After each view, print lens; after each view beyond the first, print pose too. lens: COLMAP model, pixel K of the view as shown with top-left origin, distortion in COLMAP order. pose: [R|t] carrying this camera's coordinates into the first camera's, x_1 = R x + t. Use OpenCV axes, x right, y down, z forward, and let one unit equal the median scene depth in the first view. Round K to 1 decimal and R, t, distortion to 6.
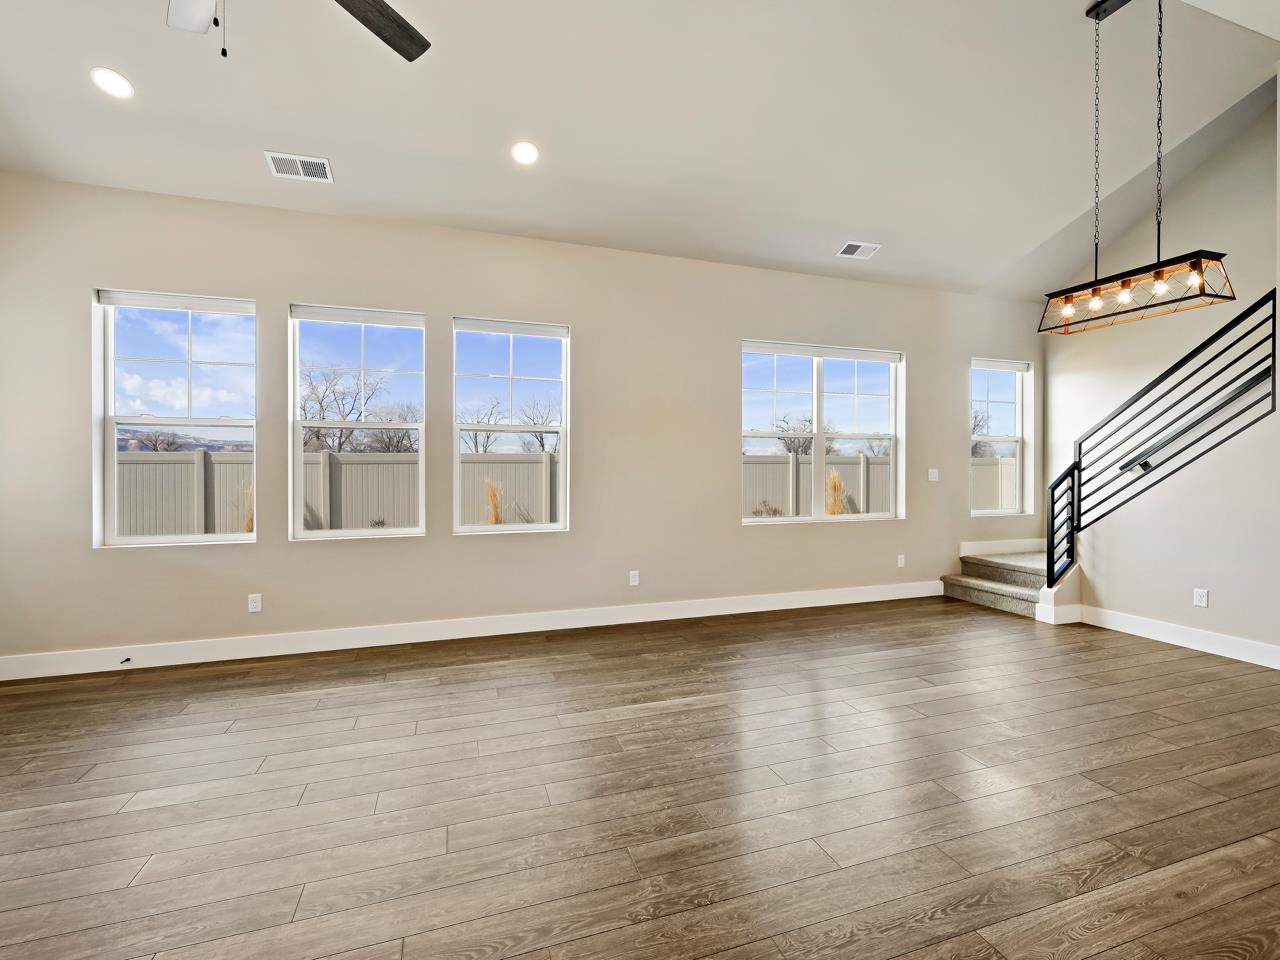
lens RADIAL K [[565.3, 0, 646.4], [0, 565.3, 464.7], [0, 0, 1]] dist [-0.000877, 0.001454]
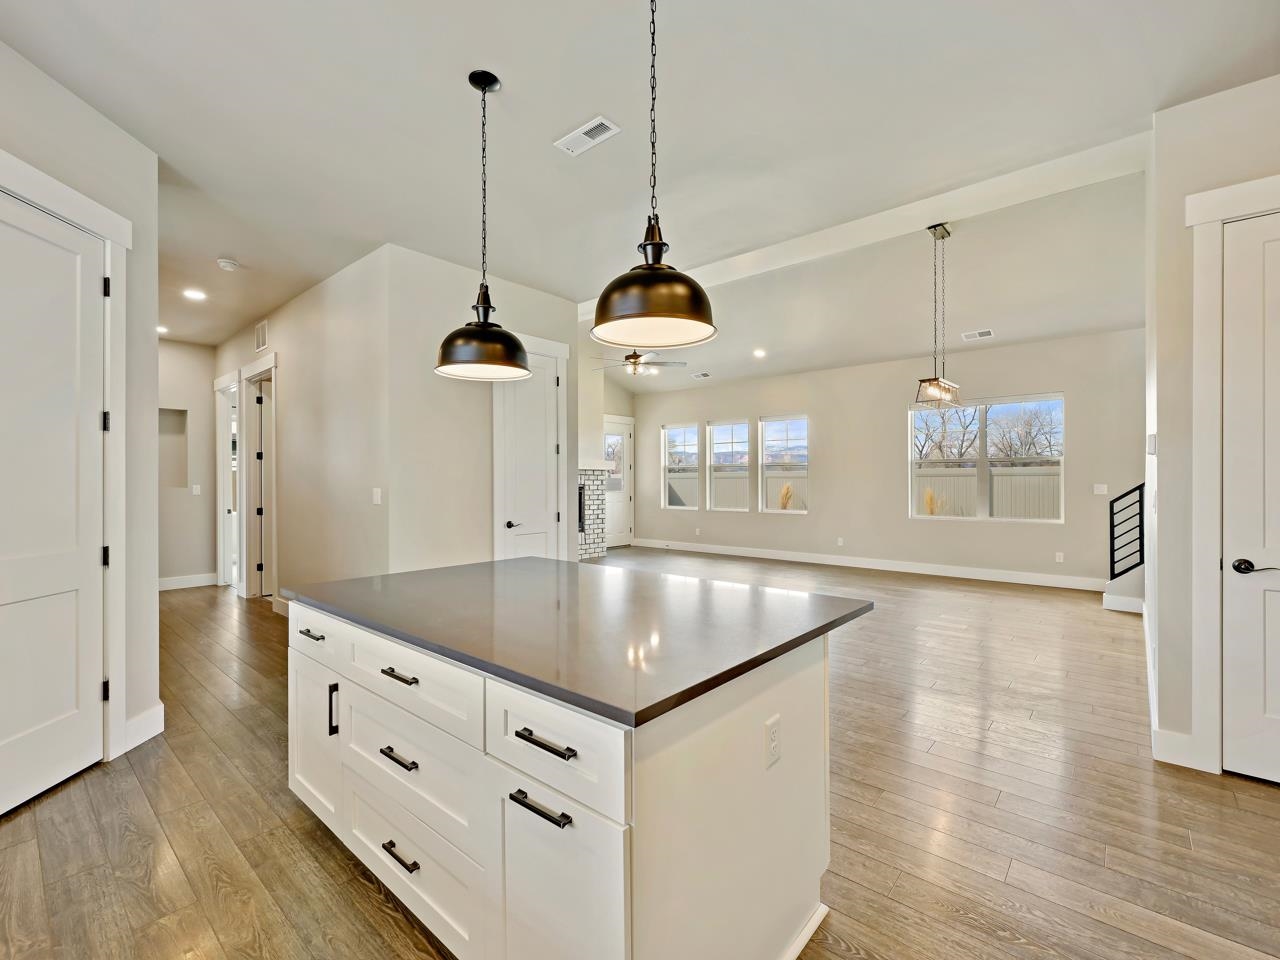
lens RADIAL K [[565.3, 0, 634.6], [0, 565.3, 483.2], [0, 0, 1]] dist [-0.000877, 0.001454]
pose [[0.498889, 0.000786, -0.866665, 1.266856], [0.011880, 0.999899, 0.007746, -0.016425], [0.866584, -0.014160, 0.498830, -0.527847]]
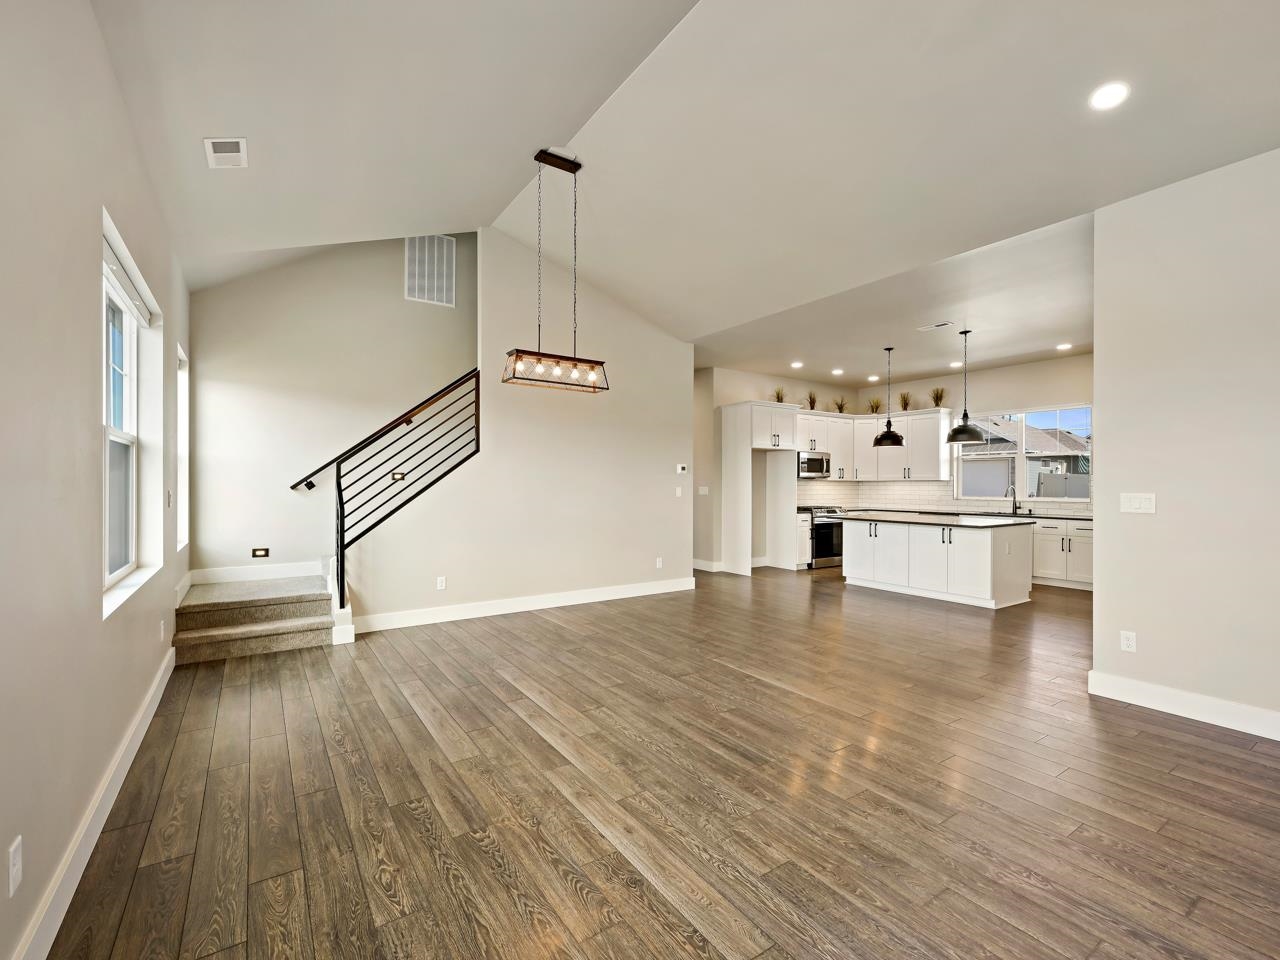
lens RADIAL K [[565.3, 0, 646.3], [0, 565.3, 484.6], [0, 0, 1]] dist [-0.000877, 0.001454]
pose [[-0.255472, -0.002219, 0.966814, -0.391269], [-0.009238, 0.999957, -0.000146, -0.006711], [-0.966772, -0.008968, -0.255482, 0.735010]]
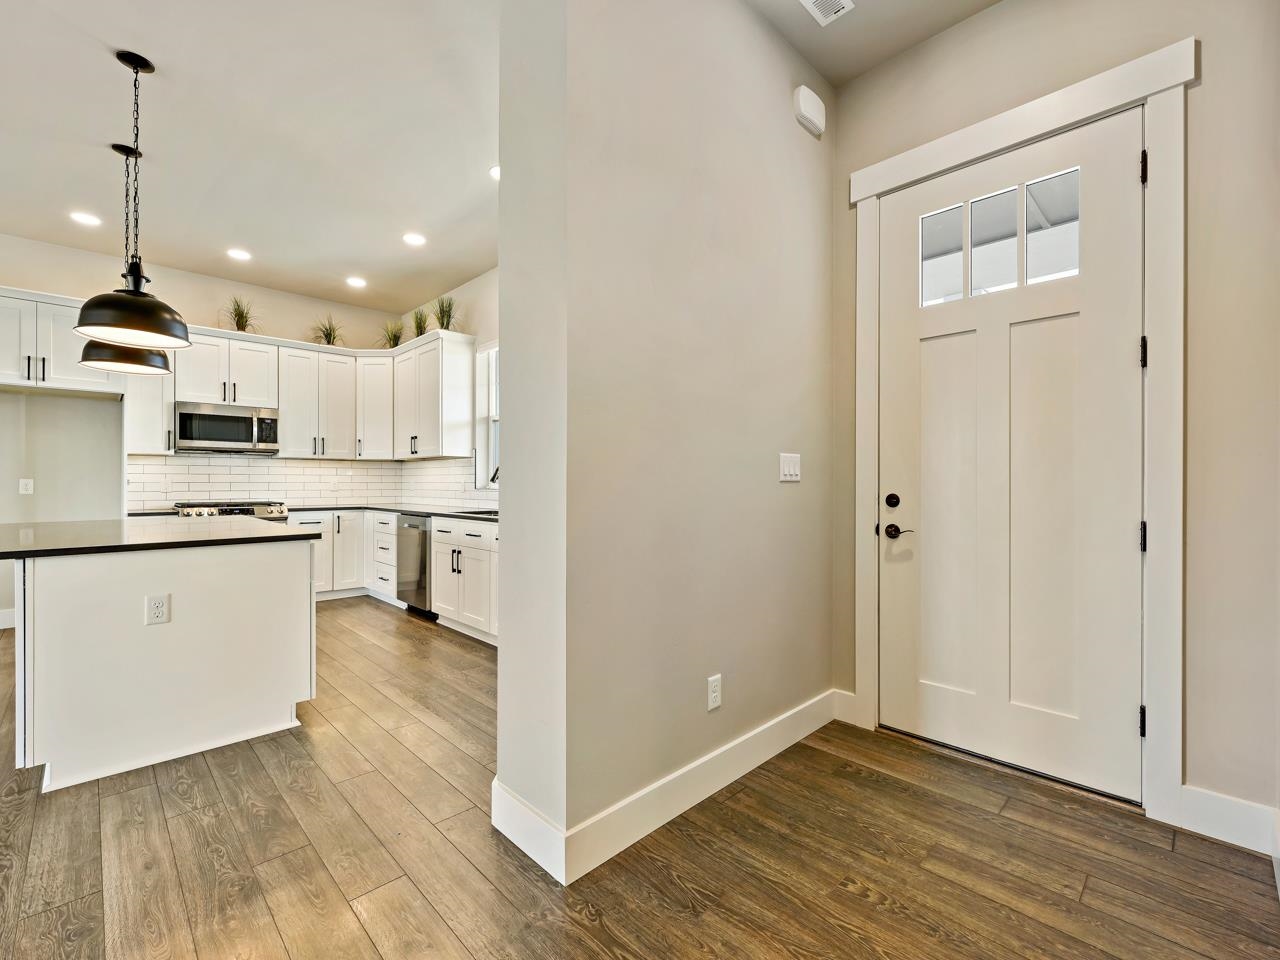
lens RADIAL K [[565.3, 0, 639.6], [0, 565.3, 483.3], [0, 0, 1]] dist [-0.000877, 0.001454]
pose [[-0.425561, -0.004522, 0.904918, 0.036188], [-0.009087, 0.999958, 0.000723, 0.018691], [-0.904884, -0.007915, -0.425585, -0.590208]]
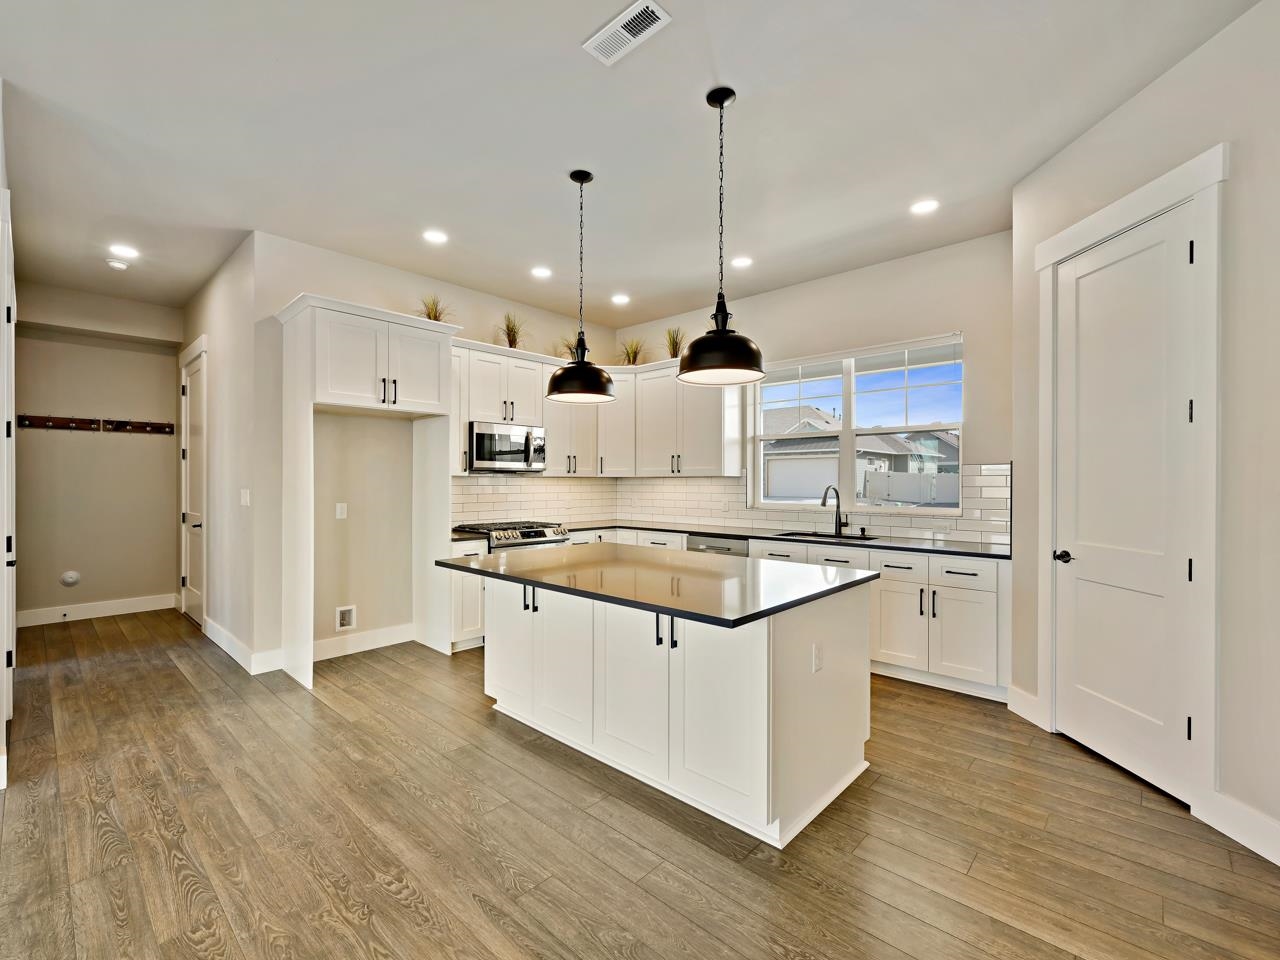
lens RADIAL K [[565.3, 0, 639.8], [0, 565.3, 479.0], [0, 0, 1]] dist [-0.000877, 0.001454]
pose [[-0.469424, 0.003628, 0.882966, 0.304710], [-0.007880, 0.999935, -0.008298, -0.014175], [-0.882938, -0.010853, -0.469364, -0.049751]]
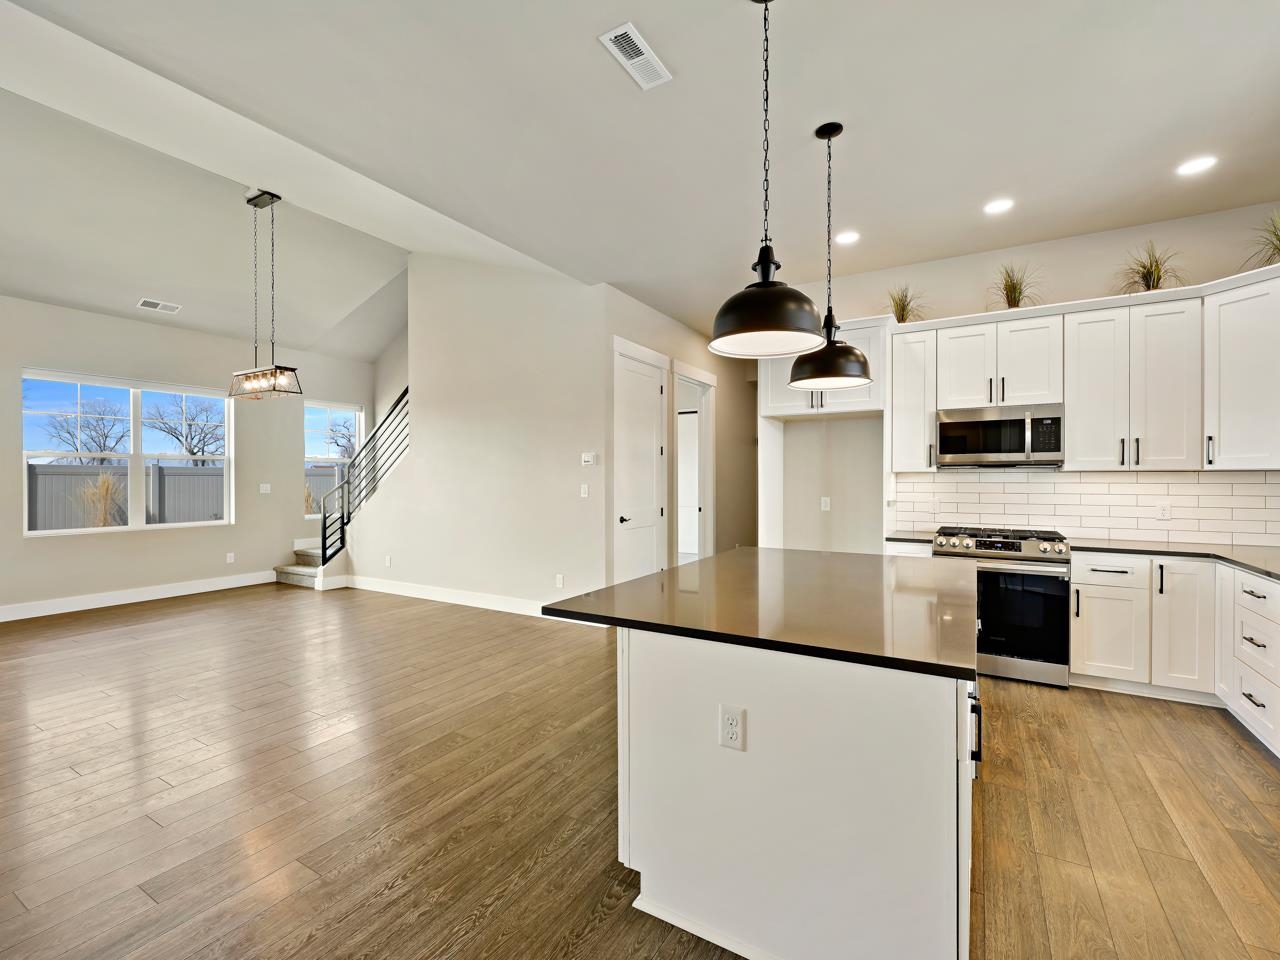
lens RADIAL K [[565.3, 0, 646.0], [0, 565.3, 479.8], [0, 0, 1]] dist [-0.000877, 0.001454]
pose [[0.761413, -0.004003, 0.648255, 0.403781], [-0.002951, 0.999949, 0.009642, -0.020352], [-0.648260, -0.009255, 0.761362, -0.646002]]
